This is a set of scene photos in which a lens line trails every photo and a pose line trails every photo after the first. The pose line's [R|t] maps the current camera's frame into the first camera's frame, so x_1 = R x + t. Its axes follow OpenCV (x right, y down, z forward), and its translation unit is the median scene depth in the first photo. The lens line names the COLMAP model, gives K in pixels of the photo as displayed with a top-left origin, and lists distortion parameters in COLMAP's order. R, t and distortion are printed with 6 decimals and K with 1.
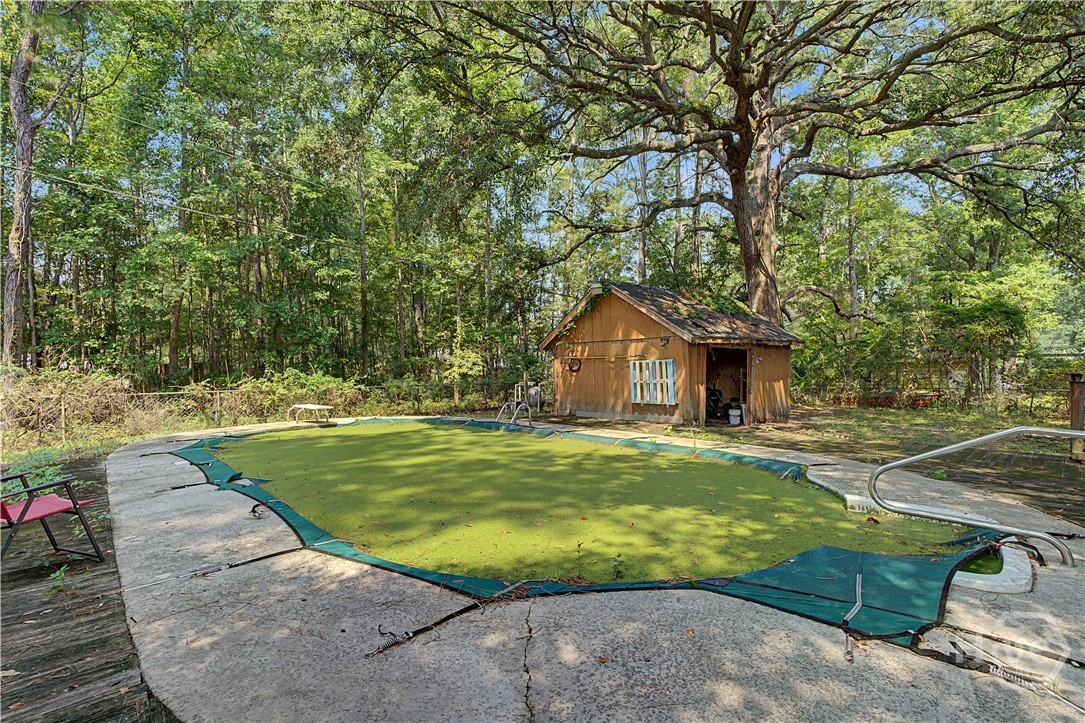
lens RADIAL K [[487.8, 0, 542.2], [0, 487.8, 365.2], [0, 0, 1]] dist [-0.016797, 0.003474]
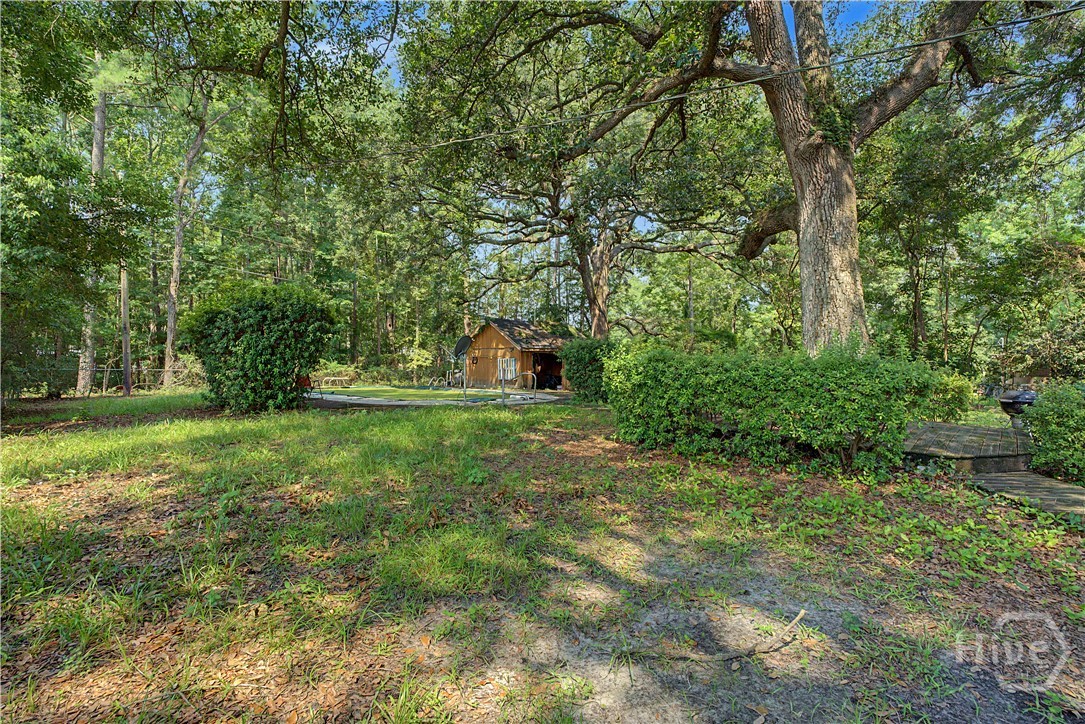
lens RADIAL K [[487.8, 0, 543.1], [0, 487.8, 358.4], [0, 0, 1]] dist [-0.016797, 0.003474]
pose [[0.997652, 0.019990, 0.065507, 0.155940], [-0.019371, 0.999762, -0.010060, 0.004963], [-0.065693, 0.008767, 0.997801, -0.688688]]
